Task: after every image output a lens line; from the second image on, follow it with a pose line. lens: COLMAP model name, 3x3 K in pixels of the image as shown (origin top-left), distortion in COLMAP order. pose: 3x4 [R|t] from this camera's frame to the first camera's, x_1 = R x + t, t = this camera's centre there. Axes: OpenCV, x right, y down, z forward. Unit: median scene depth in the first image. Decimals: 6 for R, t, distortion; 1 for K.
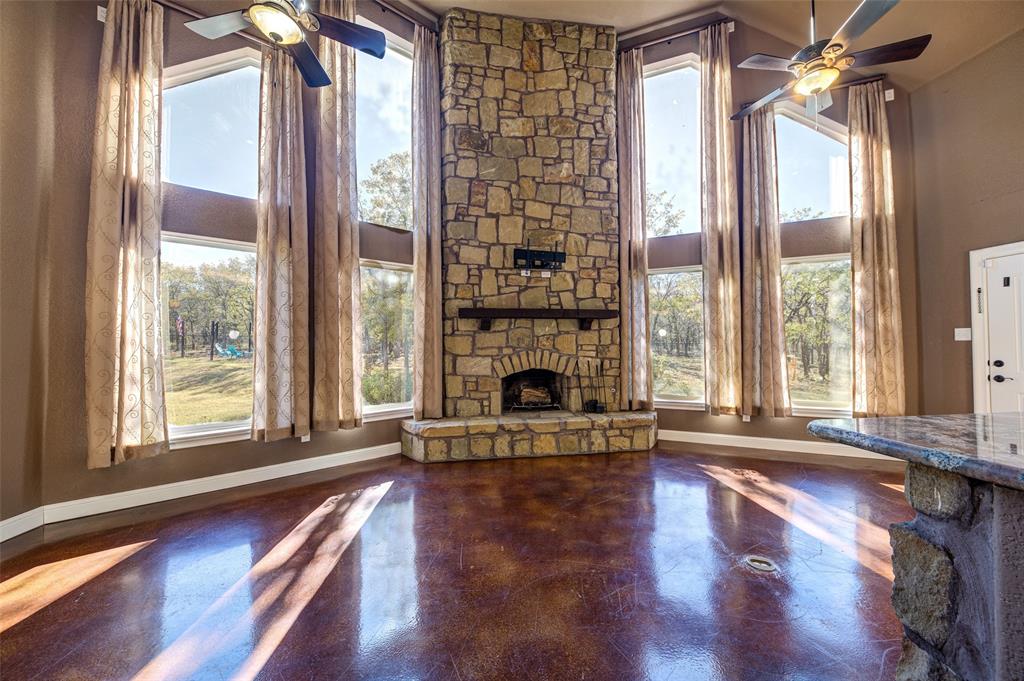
lens RADIAL K [[348.6, 0, 512.0], [0, 348.6, 340.5], [0, 0, 1]] dist [-0.000448, -0.000032]
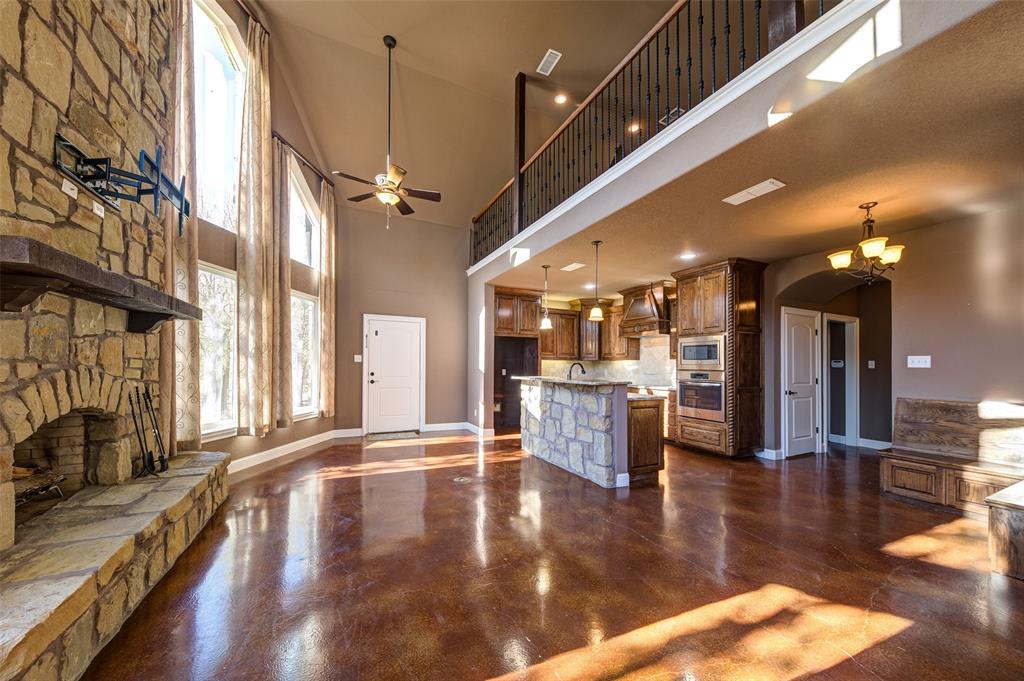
lens RADIAL K [[365.8, 0, 514.0], [0, 365.8, 366.2], [0, 0, 1]] dist [-0.000006, 0.000003]
pose [[-0.324752, 0.003378, 0.945793, -0.568433], [-0.021541, 0.999708, -0.010967, 0.018837], [-0.945554, -0.023935, -0.324584, 0.627860]]
